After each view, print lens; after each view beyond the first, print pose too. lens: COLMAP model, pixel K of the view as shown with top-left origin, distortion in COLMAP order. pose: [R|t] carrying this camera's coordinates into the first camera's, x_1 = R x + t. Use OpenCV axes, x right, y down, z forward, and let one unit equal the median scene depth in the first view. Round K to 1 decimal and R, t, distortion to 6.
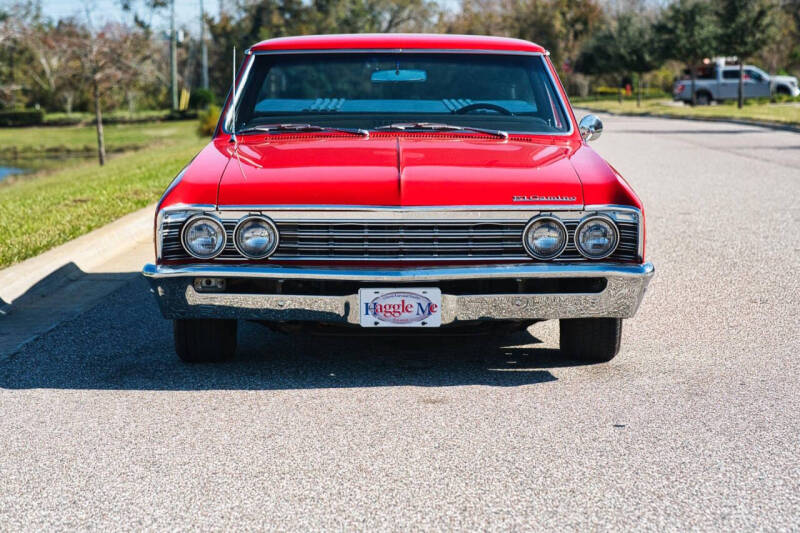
lens RADIAL K [[1976.3, 0, 400.0], [0, 1976.3, 266.5], [0, 0, 1]] dist [0.036494, -0.721851]
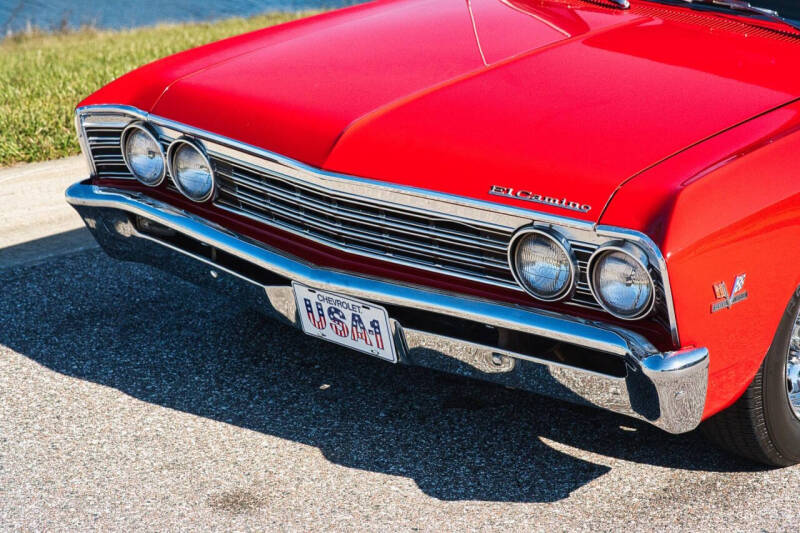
lens RADIAL K [[1976.3, 0, 400.0], [0, 1976.3, 266.5], [0, 0, 1]] dist [0.036494, -0.721851]
pose [[0.756802, 0.215699, -0.617029, 0.397580], [-0.101970, 0.971386, 0.214505, -0.133205], [0.645641, -0.099419, 0.757141, 0.534774]]
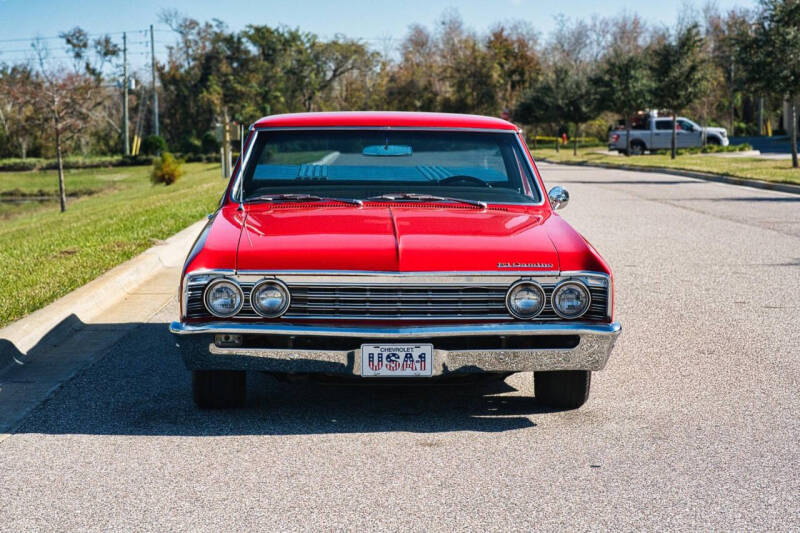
lens RADIAL K [[1912.2, 0, 400.0], [0, 1912.2, 266.5], [0, 0, 1]] dist [0.044926, -0.790706]
pose [[0.999557, 0.003443, 0.029555, -0.030930], [-0.002809, 0.999766, -0.021454, -0.009788], [-0.029622, 0.021362, 0.999333, -0.094310]]
